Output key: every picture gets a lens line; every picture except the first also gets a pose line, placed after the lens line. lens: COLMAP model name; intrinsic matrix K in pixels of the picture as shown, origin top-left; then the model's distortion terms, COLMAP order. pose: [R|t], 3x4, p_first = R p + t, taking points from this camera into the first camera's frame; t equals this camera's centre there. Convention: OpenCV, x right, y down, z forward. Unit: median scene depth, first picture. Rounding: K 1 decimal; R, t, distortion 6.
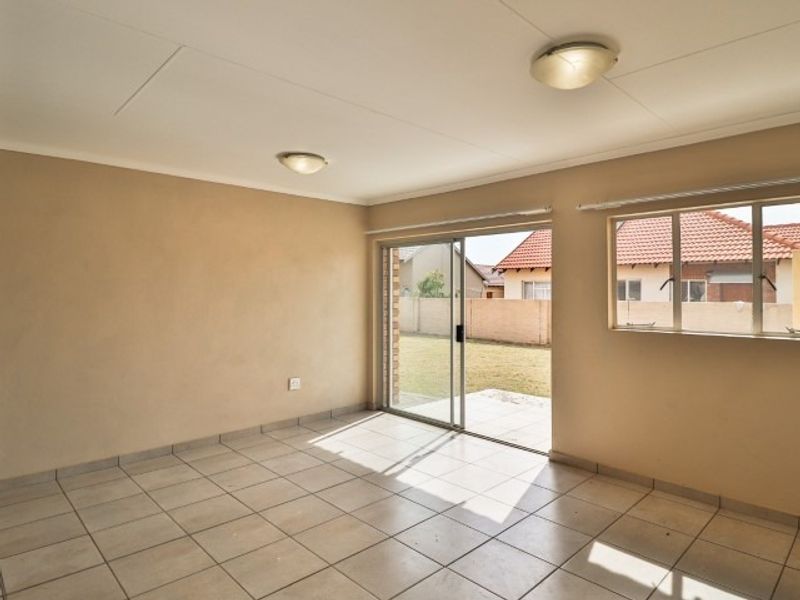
lens RADIAL K [[477.1, 0, 413.9], [0, 477.1, 287.7], [0, 0, 1]] dist [0.003576, -0.016490]
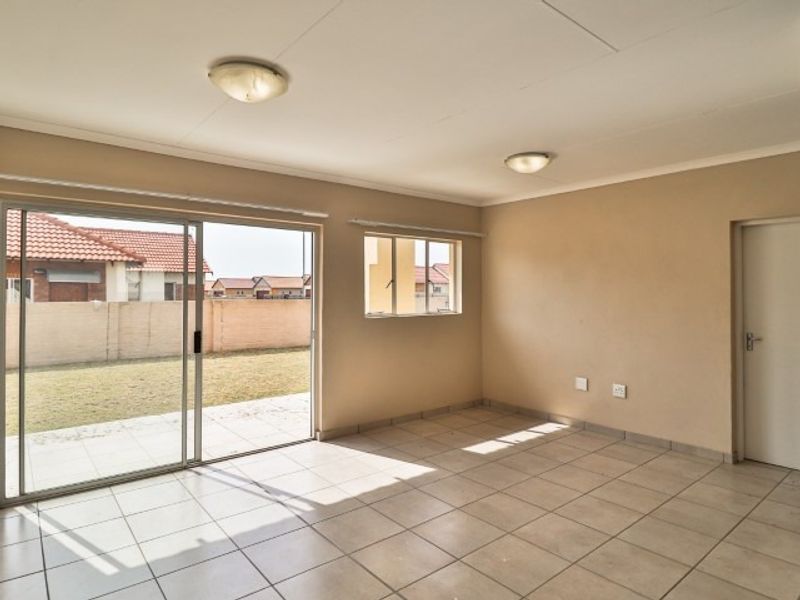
lens RADIAL K [[477.1, 0, 413.9], [0, 477.1, 287.7], [0, 0, 1]] dist [0.003576, -0.016490]
pose [[0.079539, 0.006528, 0.996810, -0.704804], [-0.005769, 0.999965, -0.006088, 0.009210], [-0.996815, -0.005266, 0.079574, 0.614558]]
